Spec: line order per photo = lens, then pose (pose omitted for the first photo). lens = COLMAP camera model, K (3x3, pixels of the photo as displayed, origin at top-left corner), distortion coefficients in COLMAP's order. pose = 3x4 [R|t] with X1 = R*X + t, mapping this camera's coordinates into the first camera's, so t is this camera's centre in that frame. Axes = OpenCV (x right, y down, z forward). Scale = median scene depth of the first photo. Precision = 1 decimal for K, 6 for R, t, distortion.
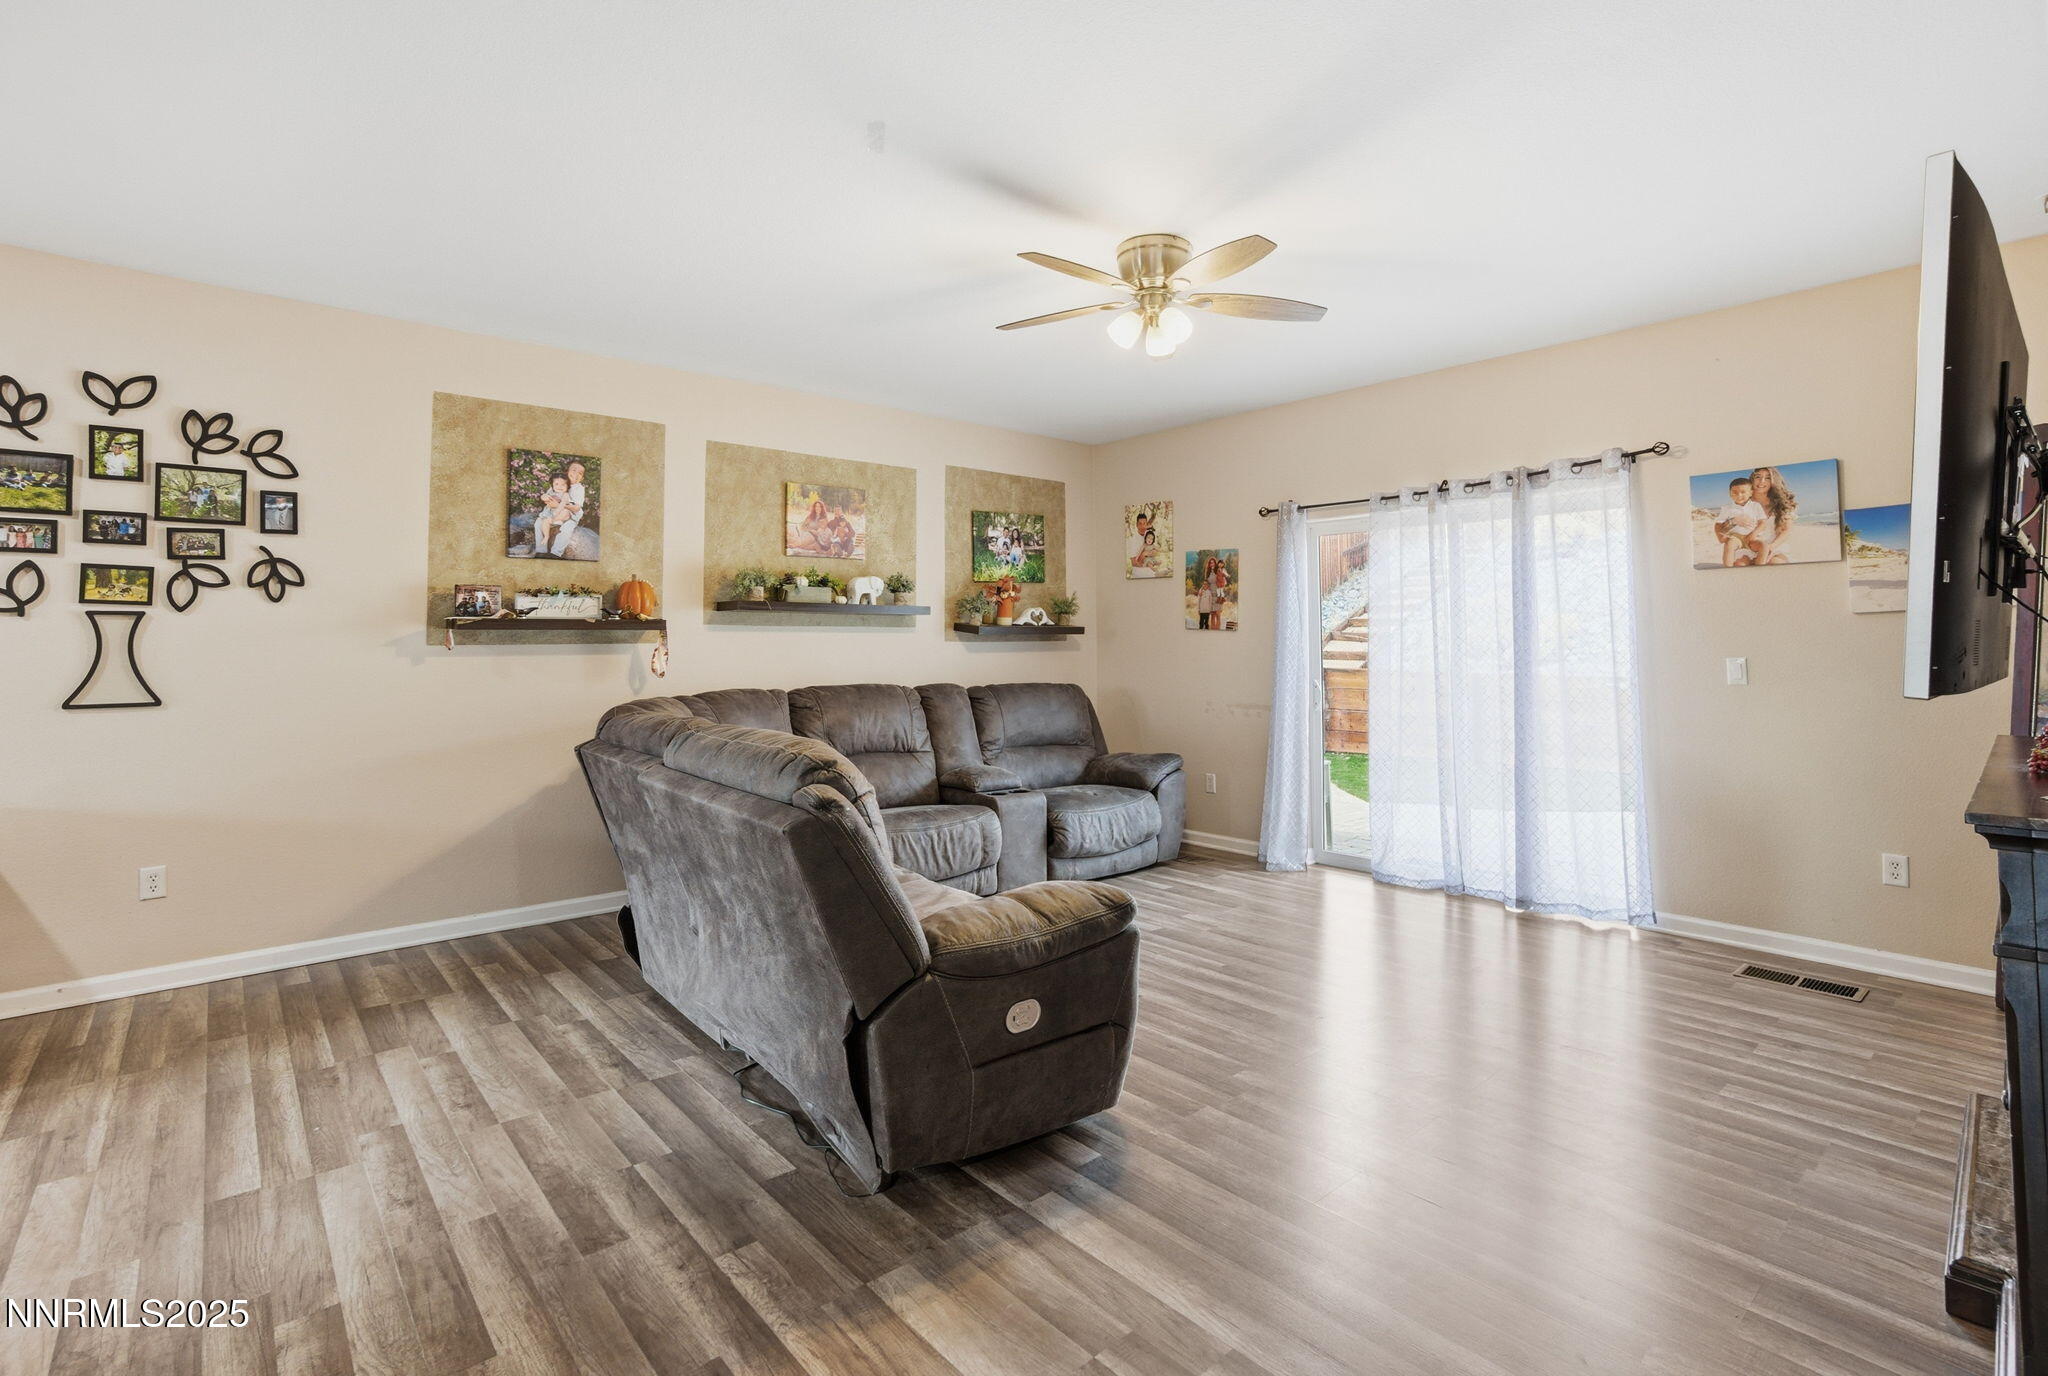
lens RADIAL K [[970.2, 0, 1028.2], [0, 970.2, 643.6], [0, 0, 1]] dist [-0.003501, 0.017619]
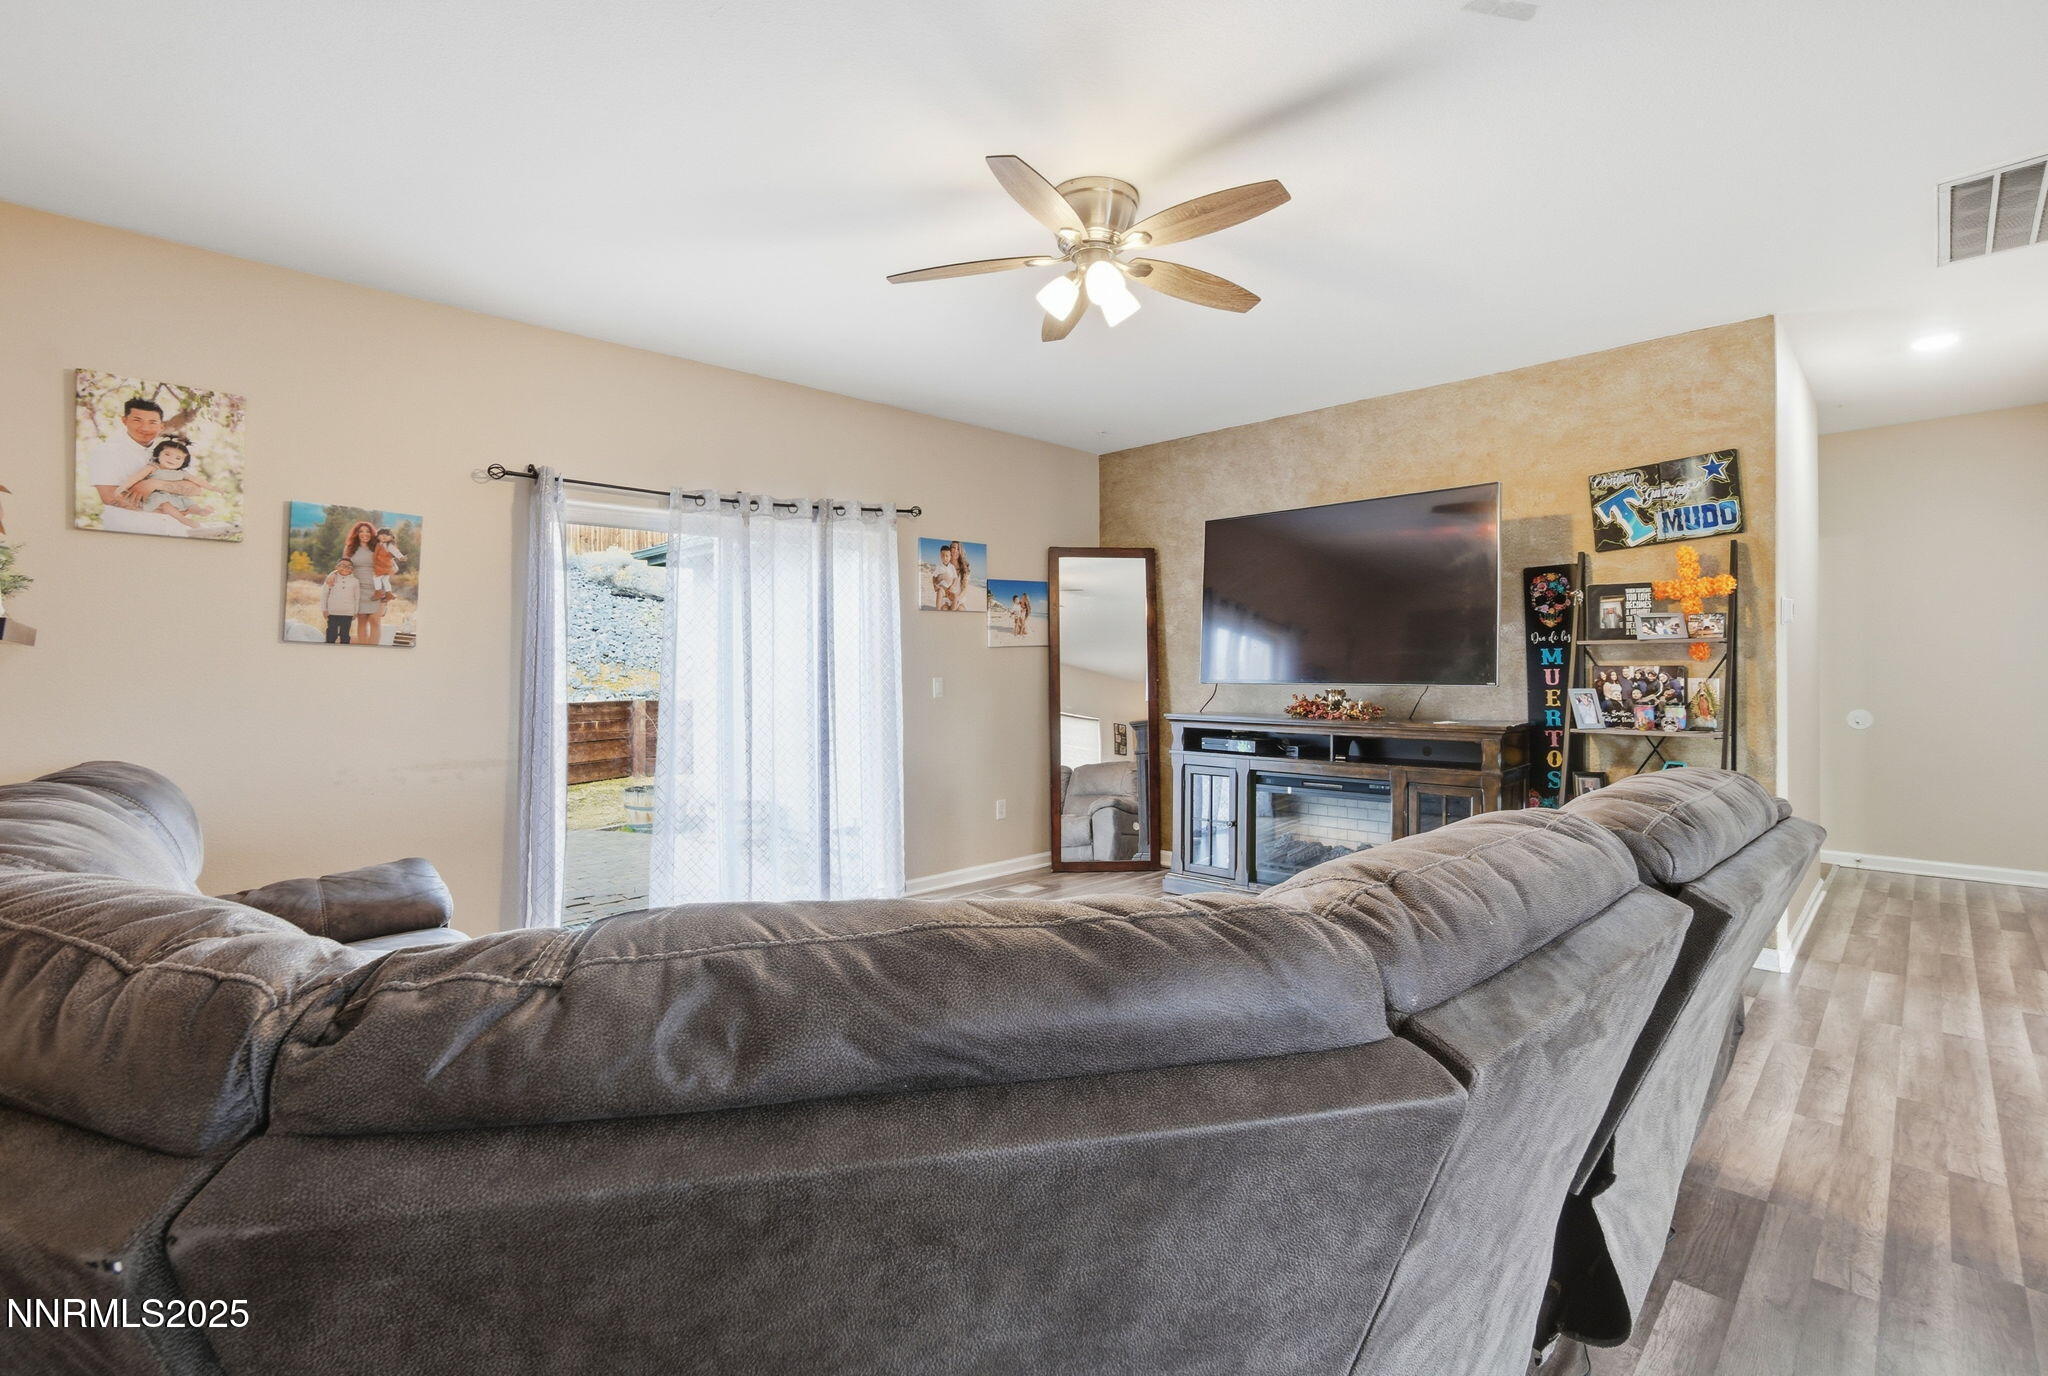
lens RADIAL K [[927.0, 0, 1024.0], [0, 927.0, 688.0], [0, 0, 1]] dist [-0.041021, 0.014595]
pose [[-0.062260, -0.013531, 0.997968, -0.445998], [0.013545, 0.999805, 0.014401, 0.010381], [-0.997968, 0.014414, -0.062064, 0.738908]]
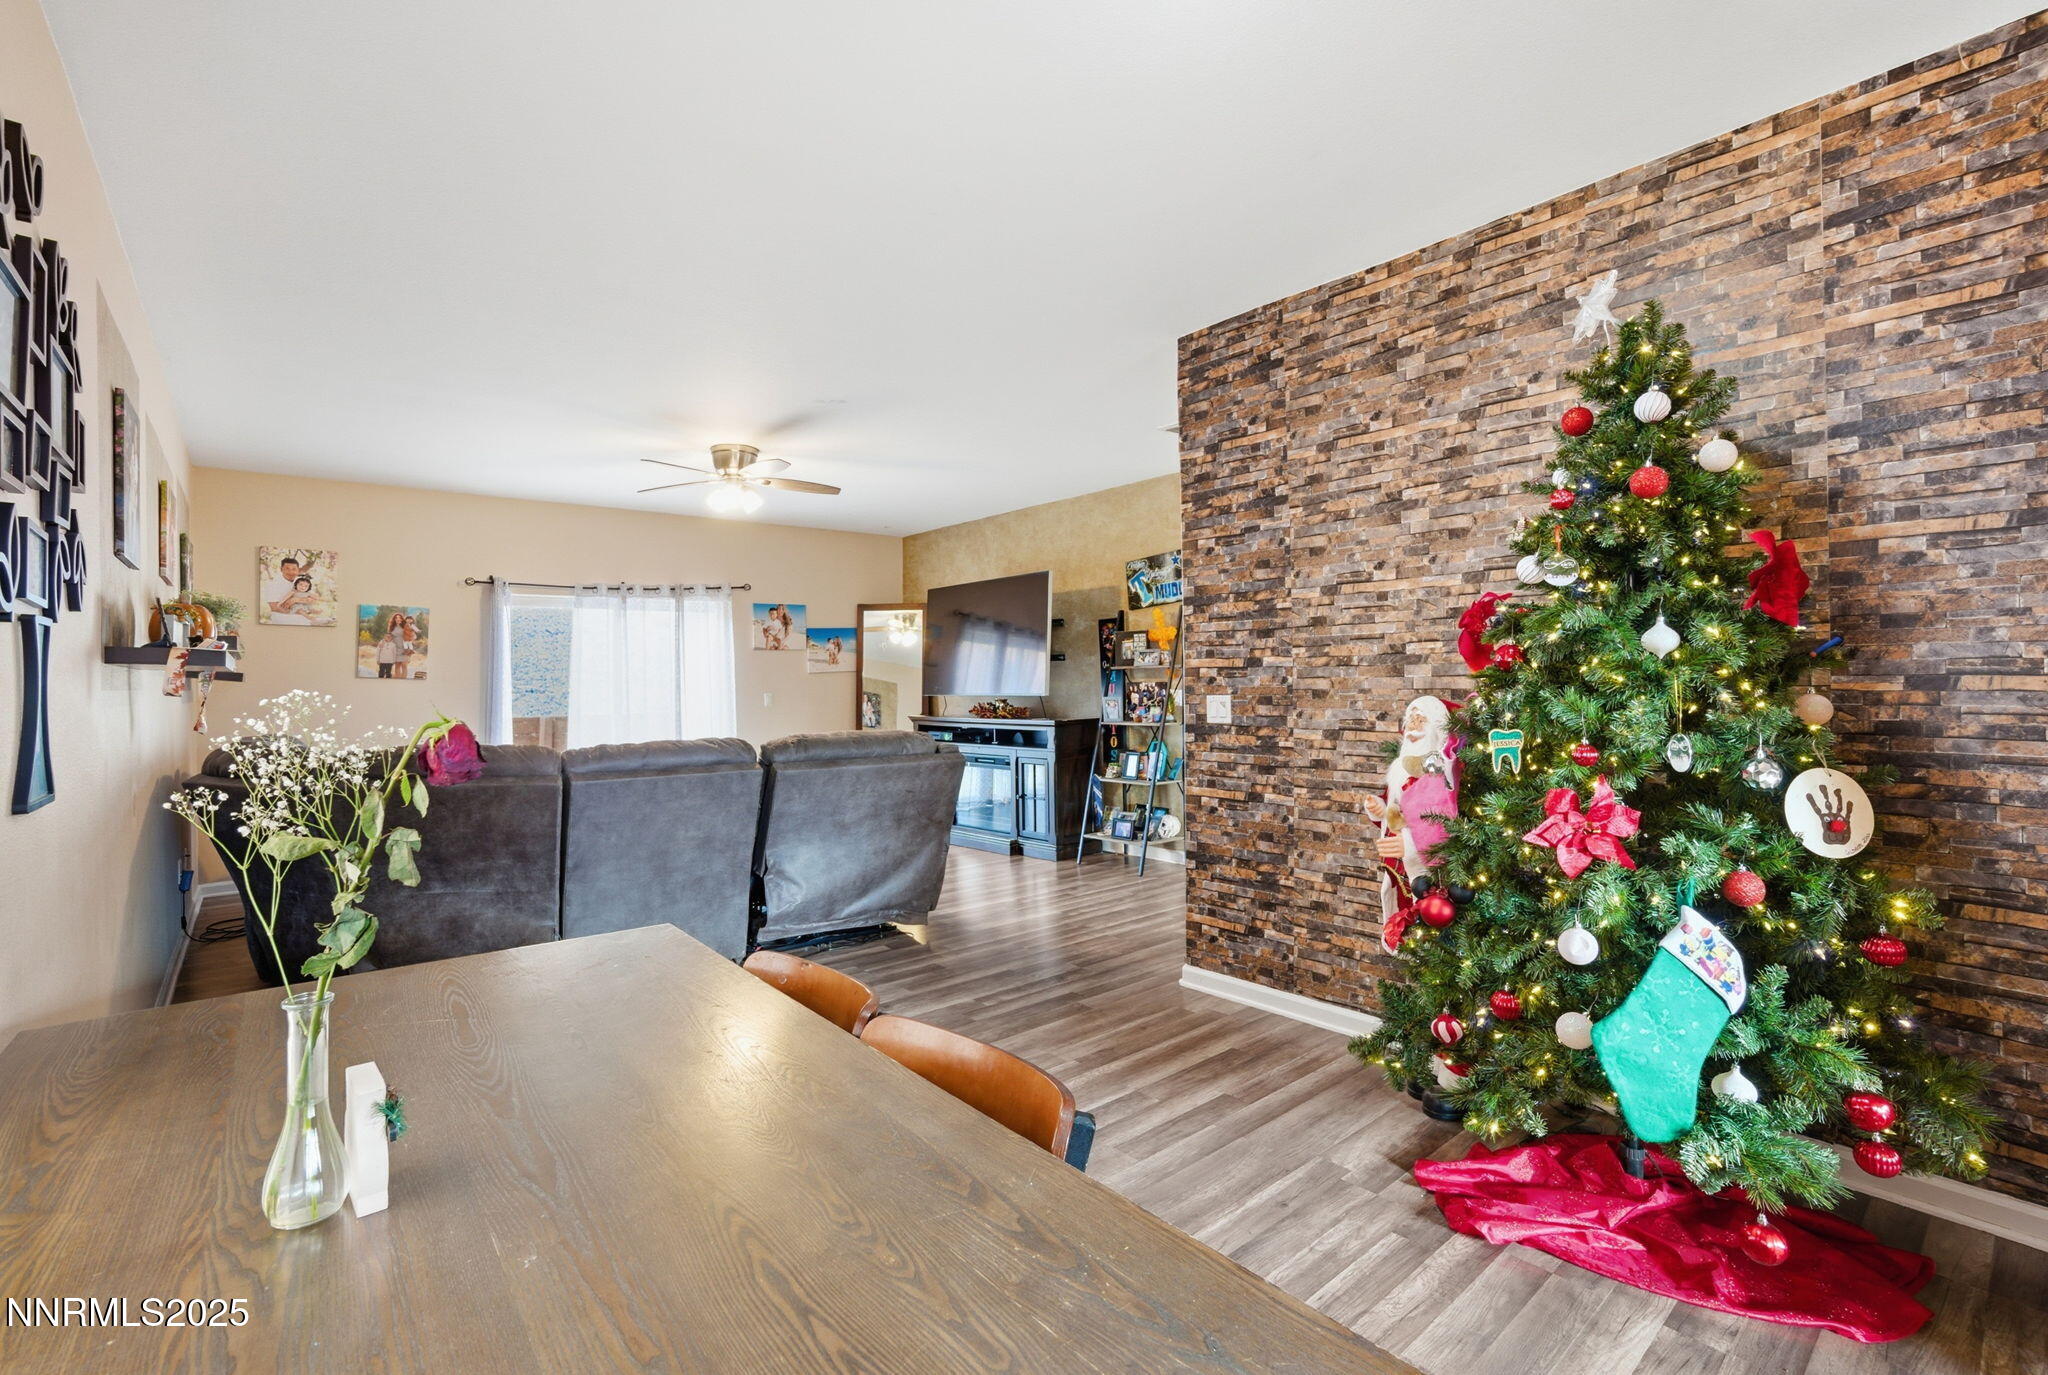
lens RADIAL K [[927.0, 0, 1024.0], [0, 927.0, 687.5], [0, 0, 1]] dist [-0.041021, 0.014595]
pose [[0.024685, 0.004151, 0.999687, -0.955354], [0.022793, 0.999729, -0.004714, 0.019094], [-0.999435, 0.022902, 0.024583, 0.311130]]
